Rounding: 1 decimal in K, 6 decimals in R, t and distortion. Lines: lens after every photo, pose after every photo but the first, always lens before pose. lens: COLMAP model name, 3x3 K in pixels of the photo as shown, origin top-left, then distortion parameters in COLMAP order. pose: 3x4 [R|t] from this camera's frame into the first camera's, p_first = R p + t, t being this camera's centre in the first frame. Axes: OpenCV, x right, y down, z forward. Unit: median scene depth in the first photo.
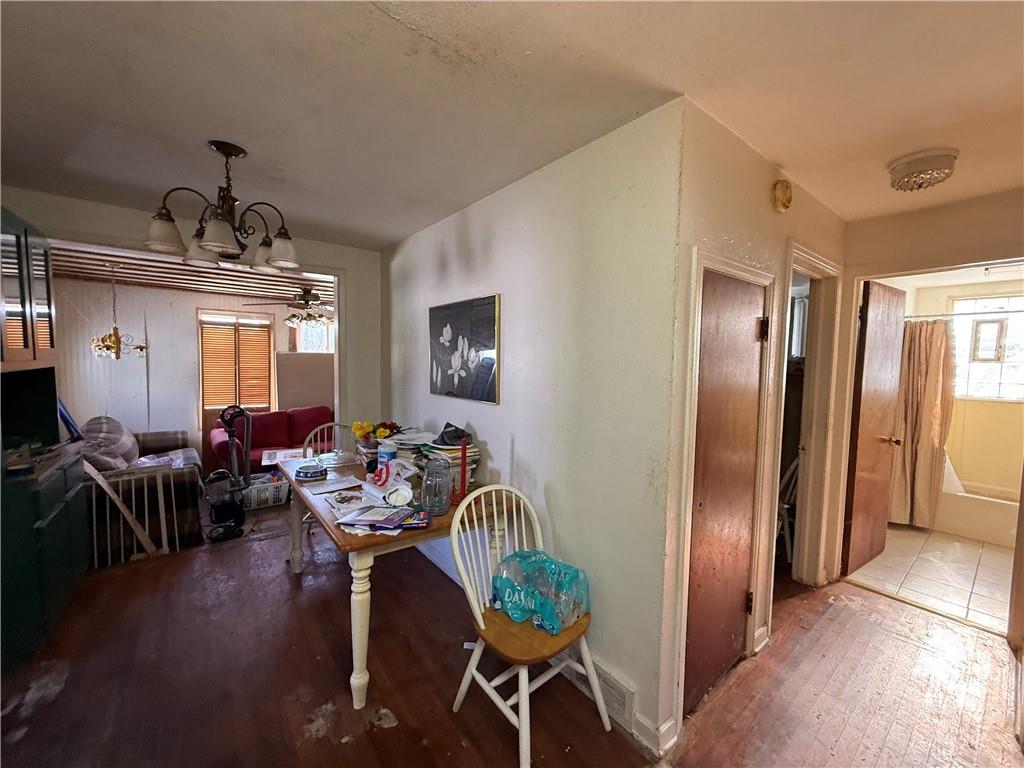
lens RADIAL K [[407.8, 0, 511.7], [0, 407.8, 381.6], [0, 0, 1]] dist [-0.000591, -0.000337]
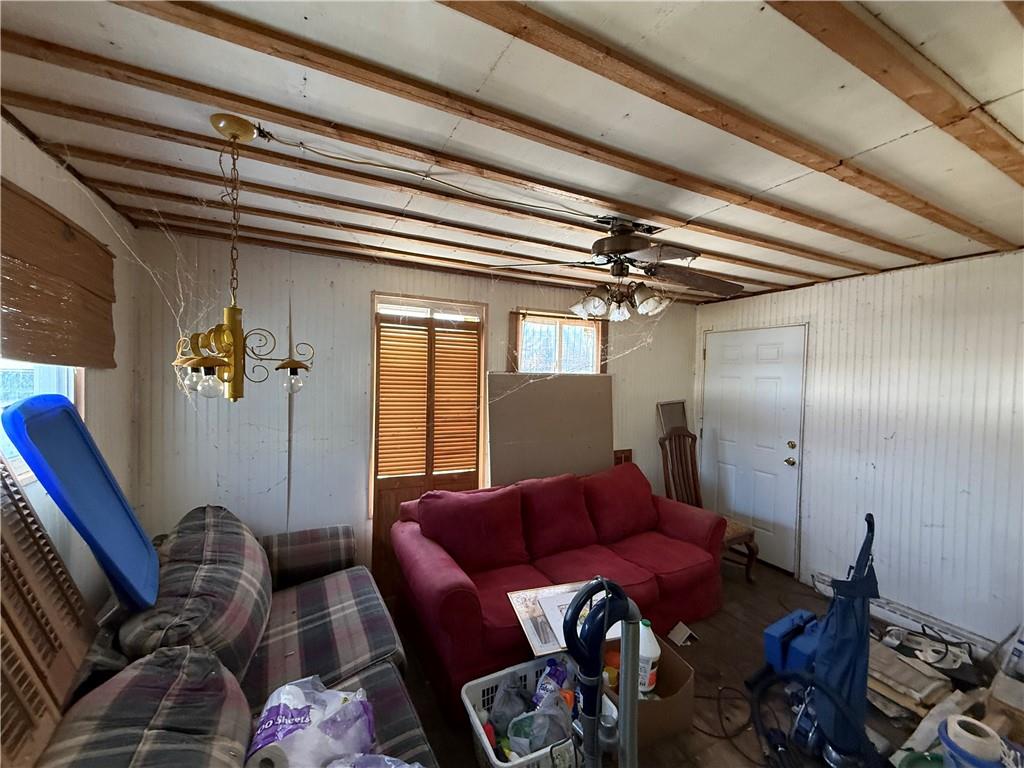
lens RADIAL K [[407.8, 0, 511.7], [0, 407.8, 381.6], [0, 0, 1]] dist [-0.000591, -0.000337]
pose [[0.981657, 0.006268, -0.190555, -0.268453], [-0.013650, 0.999205, -0.037451, -0.024035], [0.190169, 0.039365, 0.980962, 0.281365]]
